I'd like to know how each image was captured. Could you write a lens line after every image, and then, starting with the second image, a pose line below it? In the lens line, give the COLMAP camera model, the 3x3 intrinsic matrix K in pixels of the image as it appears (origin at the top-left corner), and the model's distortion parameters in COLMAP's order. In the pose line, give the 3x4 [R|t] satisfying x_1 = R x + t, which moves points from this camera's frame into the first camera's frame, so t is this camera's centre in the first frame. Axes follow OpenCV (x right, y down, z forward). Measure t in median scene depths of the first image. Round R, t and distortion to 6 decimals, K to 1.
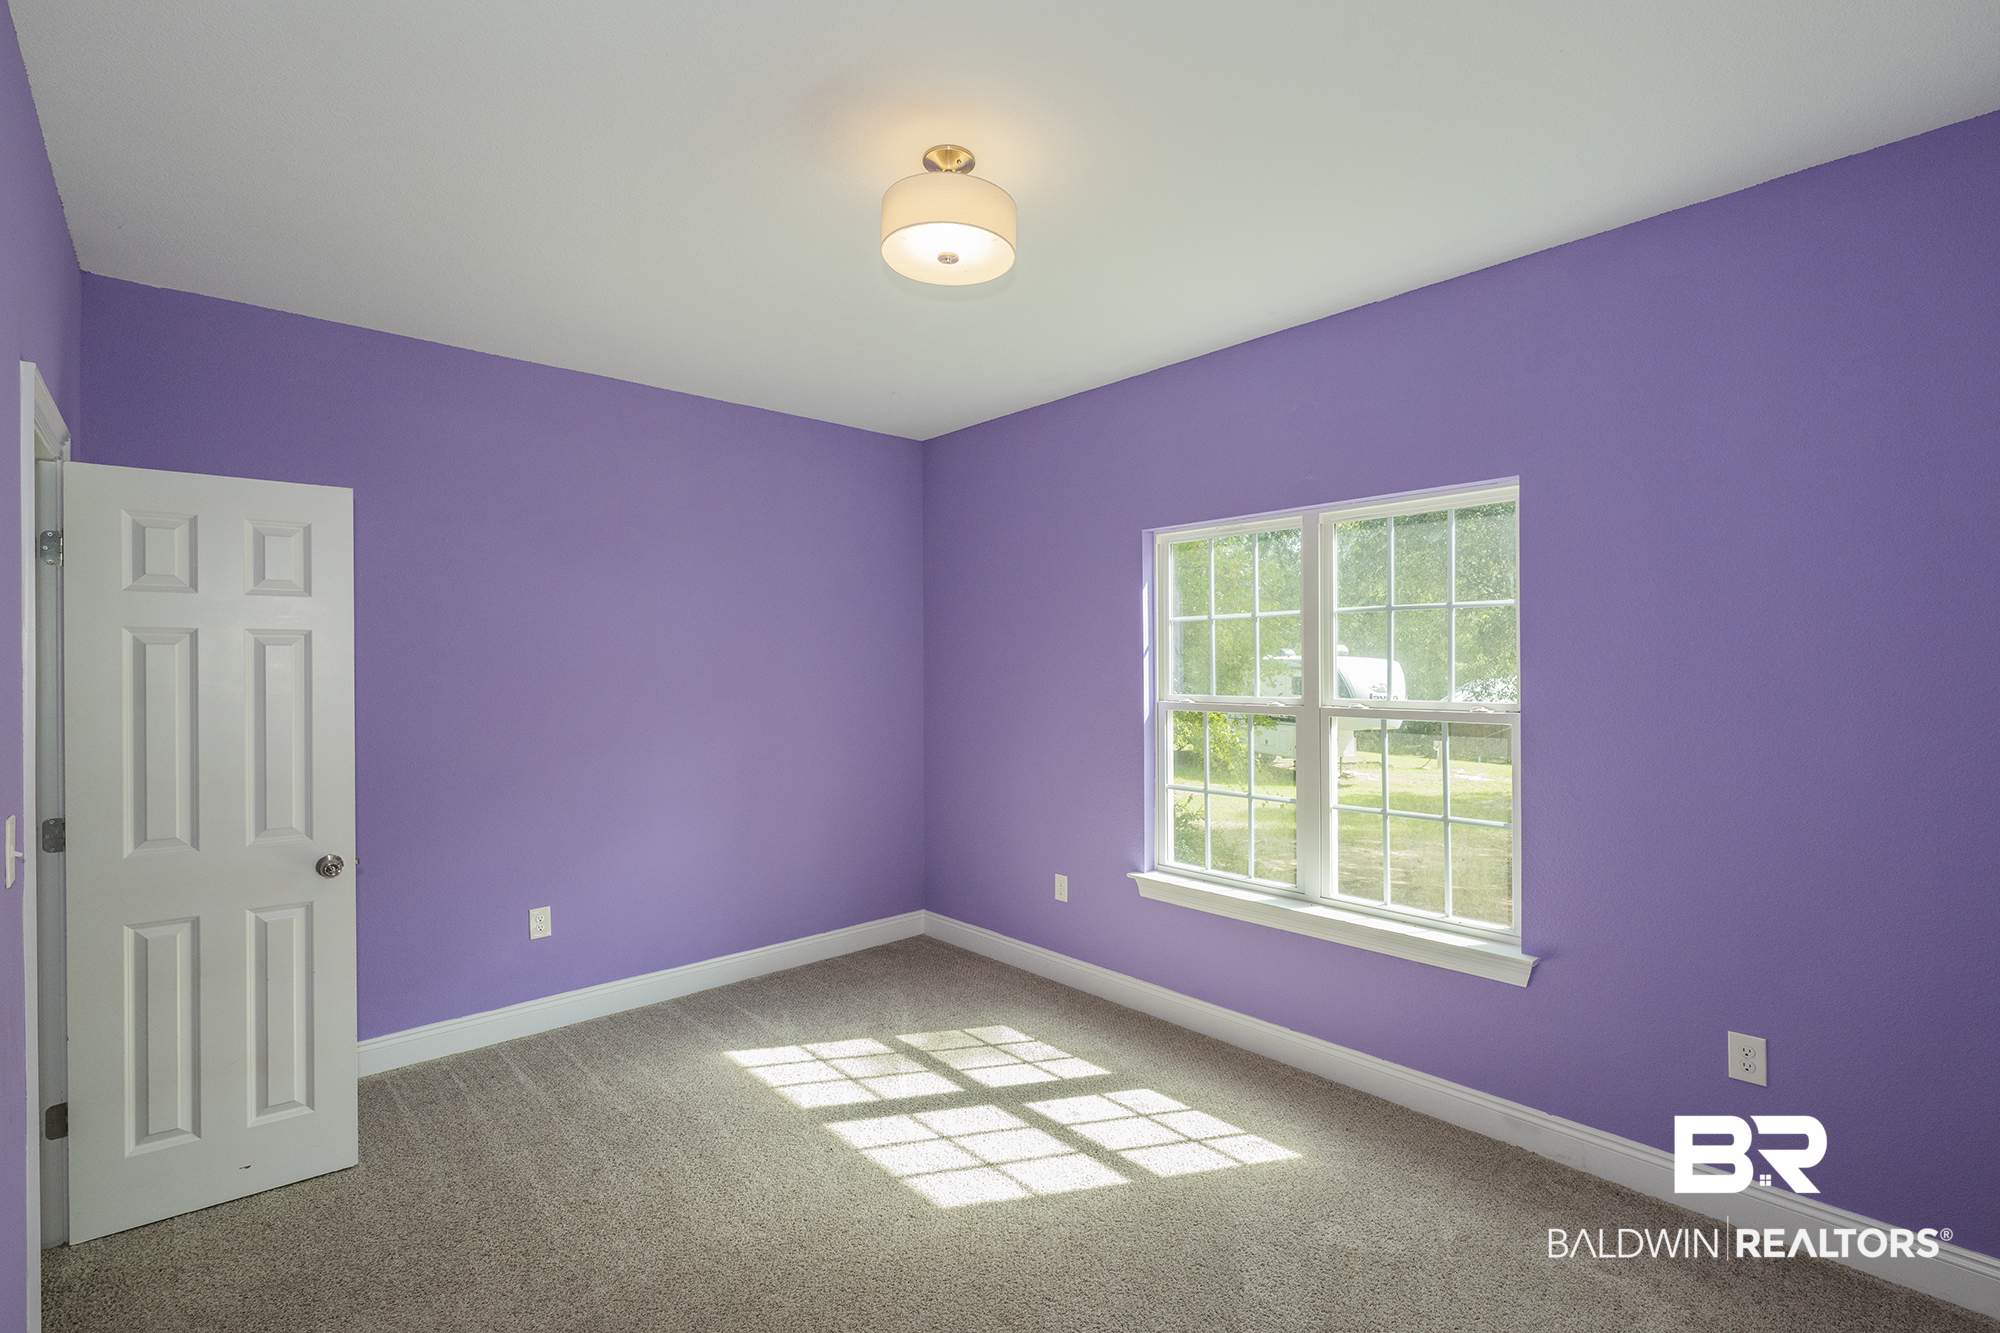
lens RADIAL K [[907.3, 0, 1000.0], [0, 907.3, 666.5], [0, 0, 1]] dist [-0.000012, 0.000074]
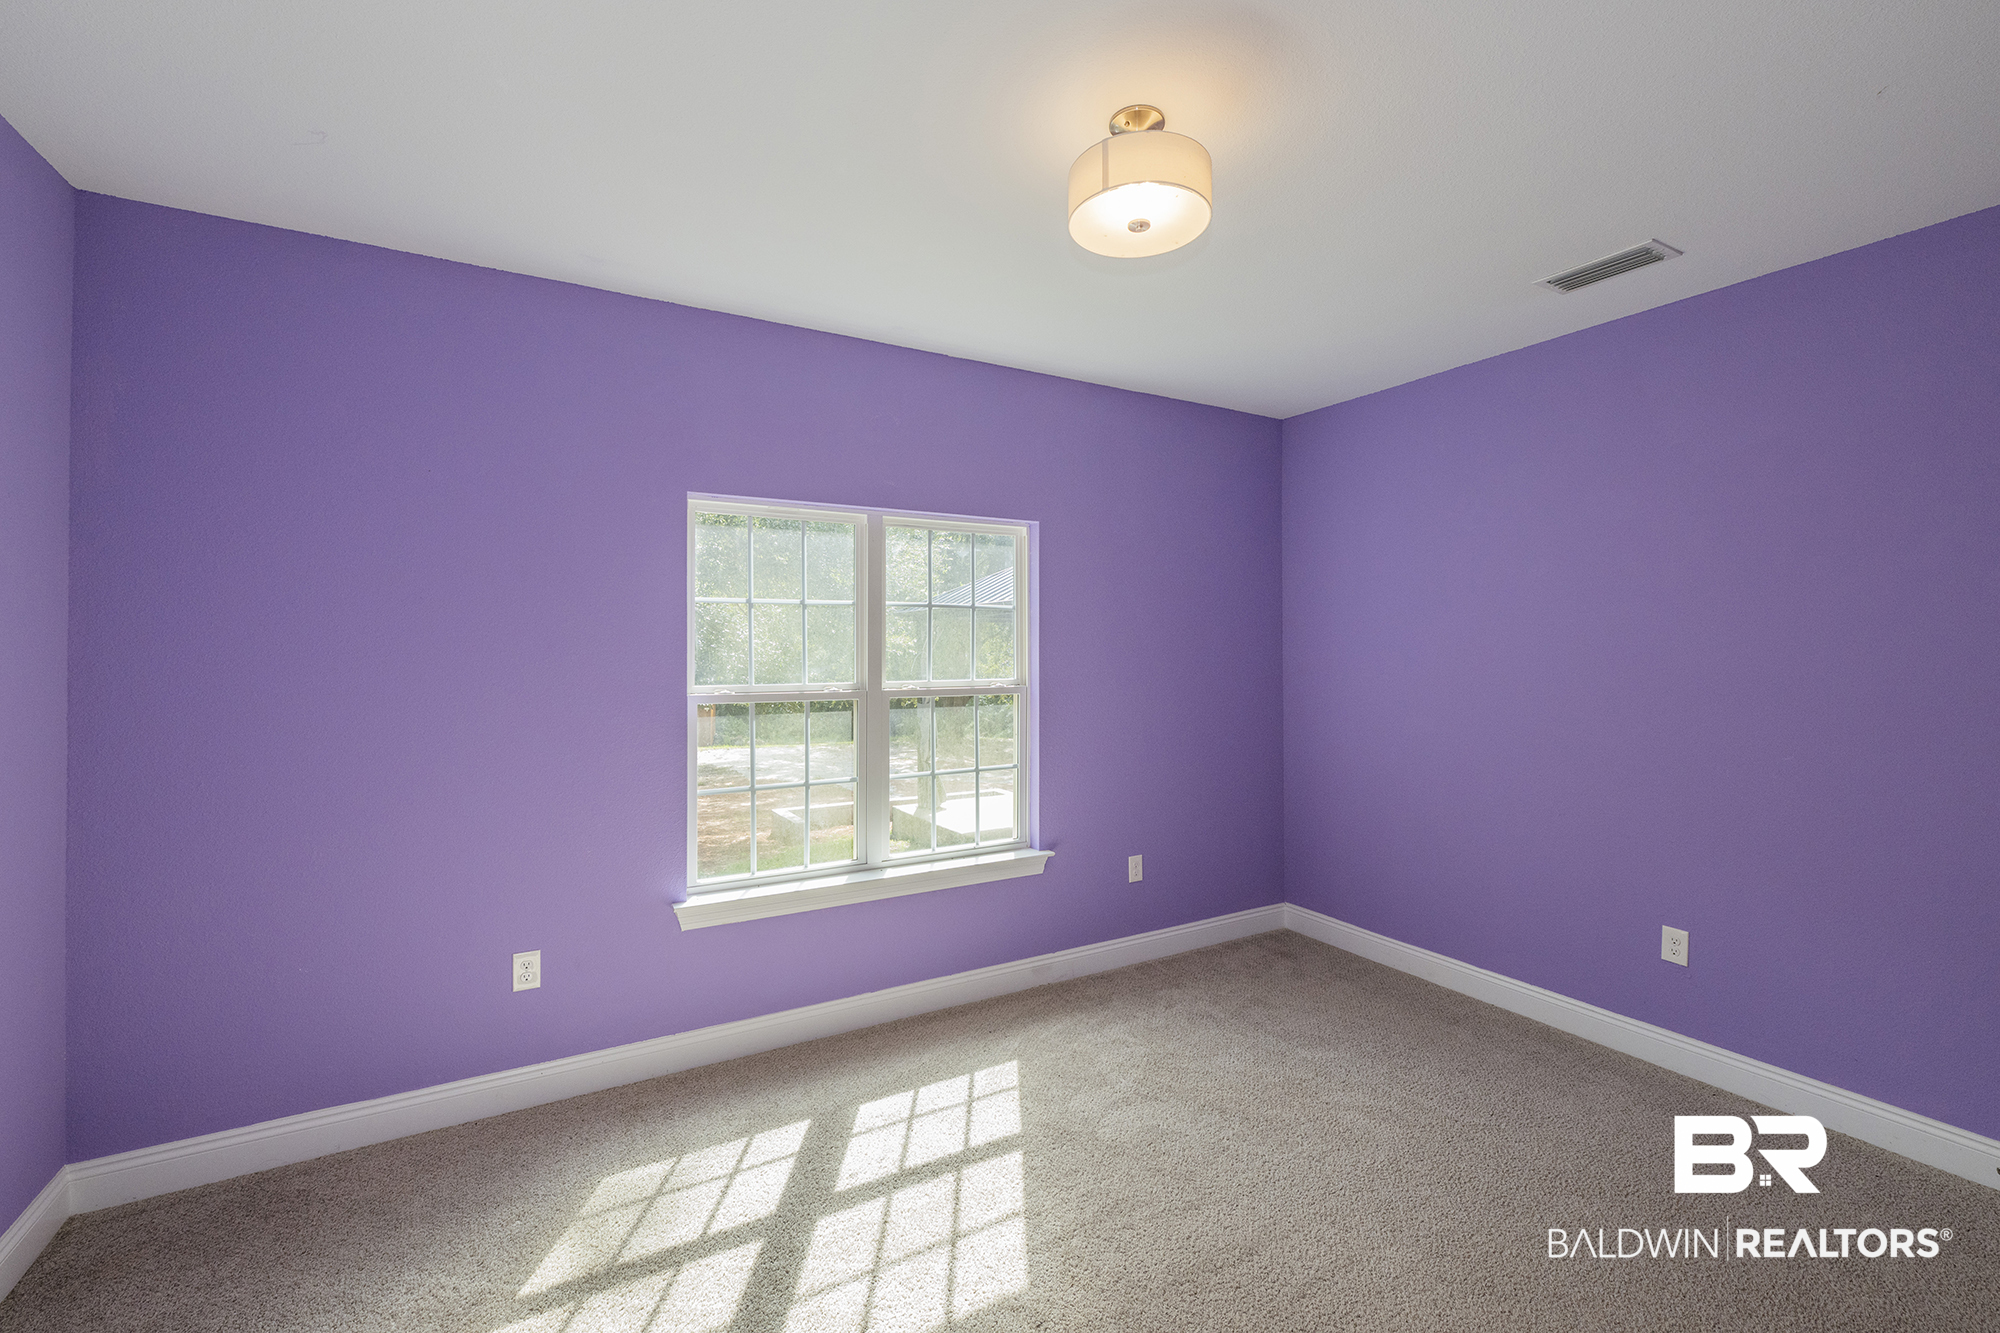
lens RADIAL K [[864.2, 0, 1012.6], [0, 864.2, 647.4], [0, 0, 1]] dist [0.003691, 0.000904]
pose [[0.203319, -0.005252, 0.979099, -0.693849], [-0.003581, 0.999975, 0.006107, -0.016238], [-0.979106, -0.004748, 0.203295, 0.674532]]
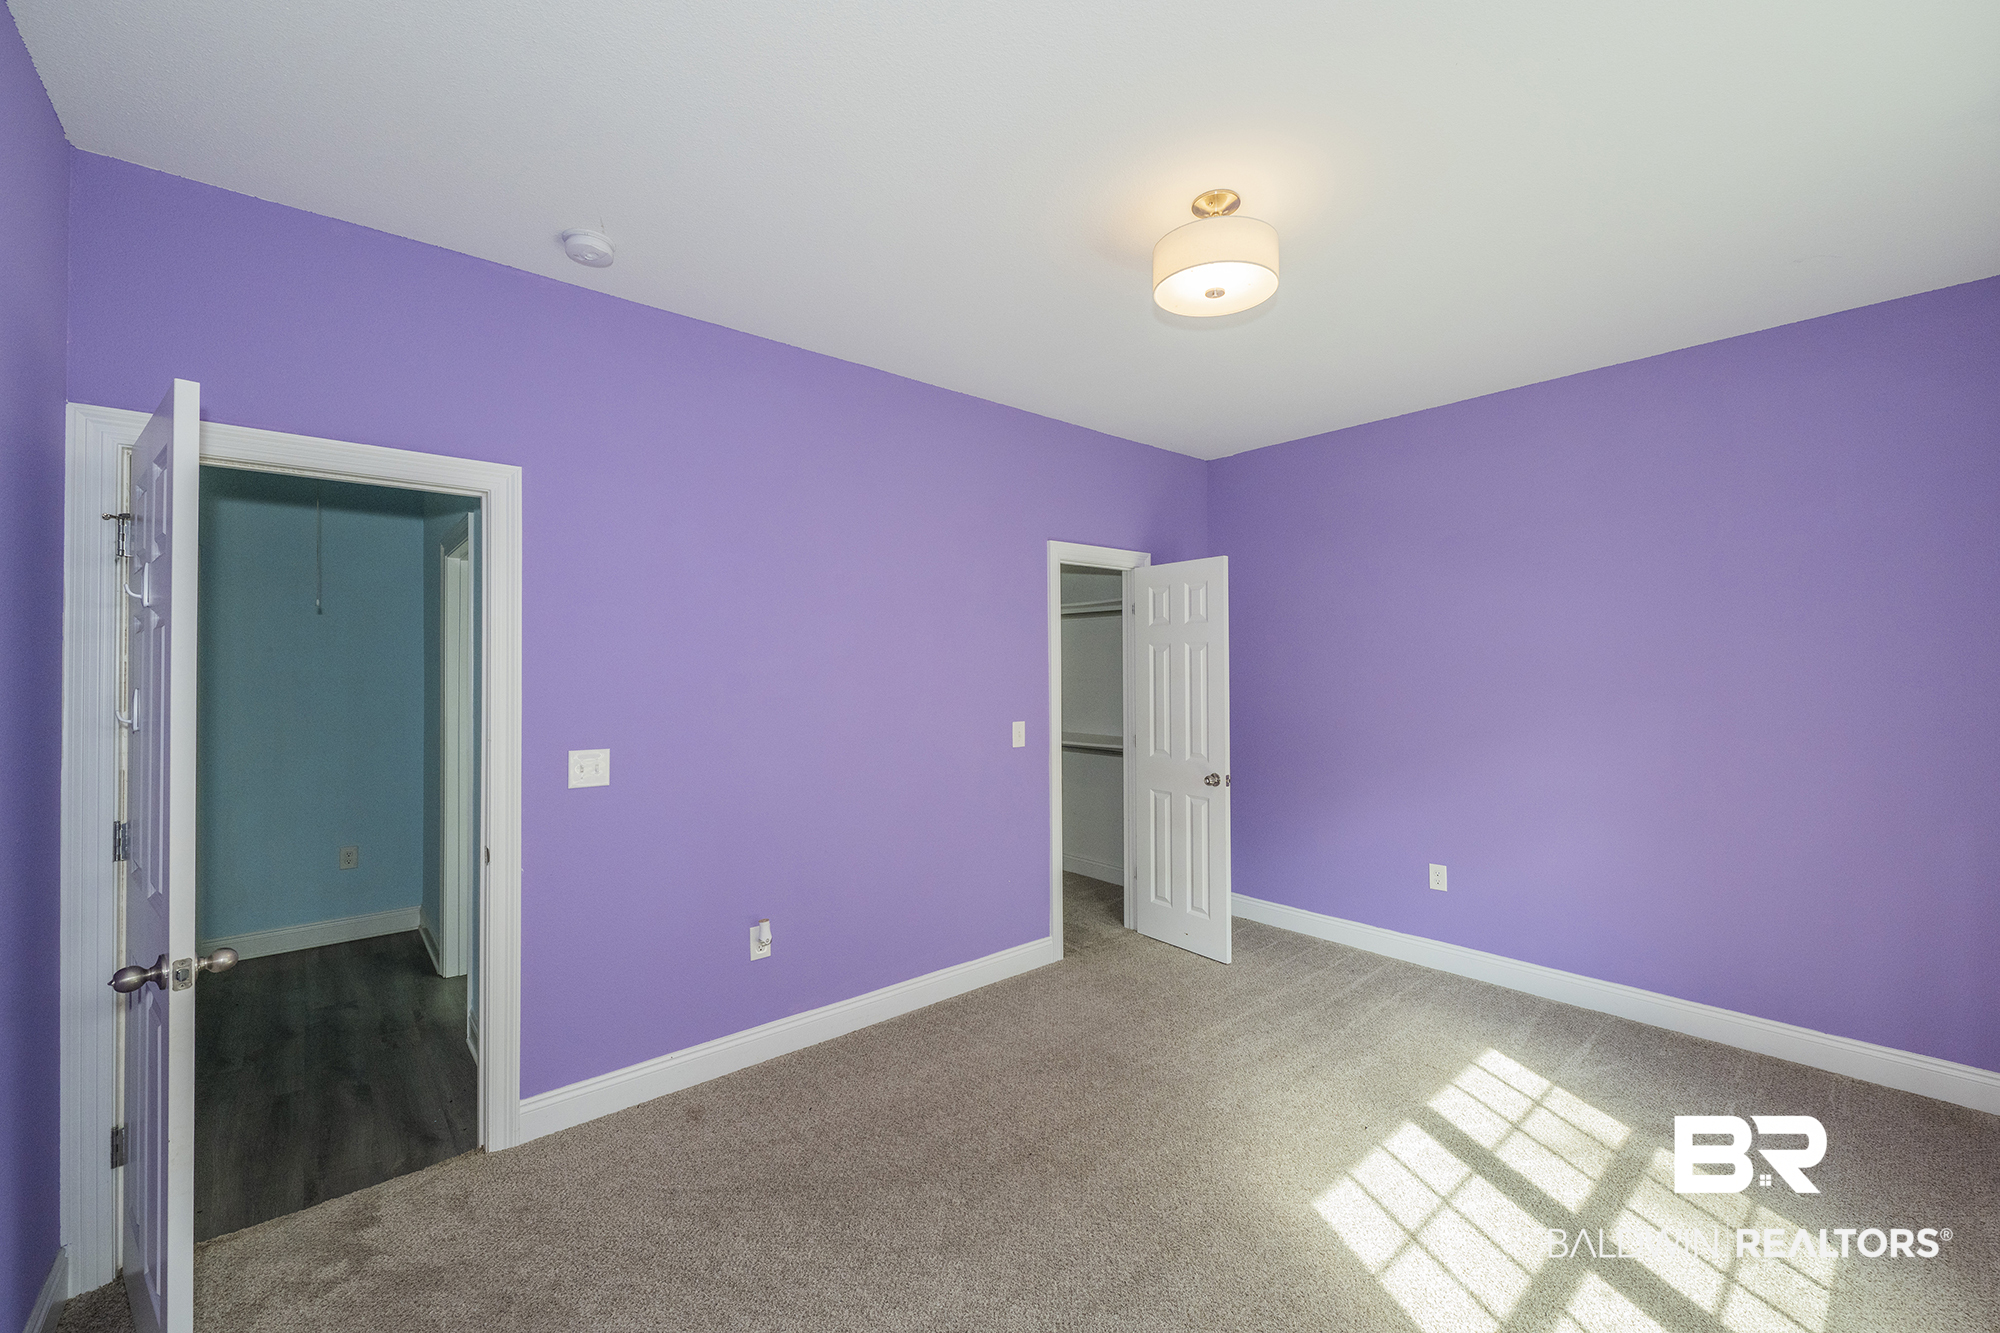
lens RADIAL K [[785.7, 0, 1005.3], [0, 785.7, 659.5], [0, 0, 1]] dist [0.000860, 0.000196]
pose [[-0.007449, -0.005762, -0.999956, 0.646016], [0.003419, 0.999977, -0.005788, -0.000230], [0.999966, -0.003462, -0.007429, 0.533593]]
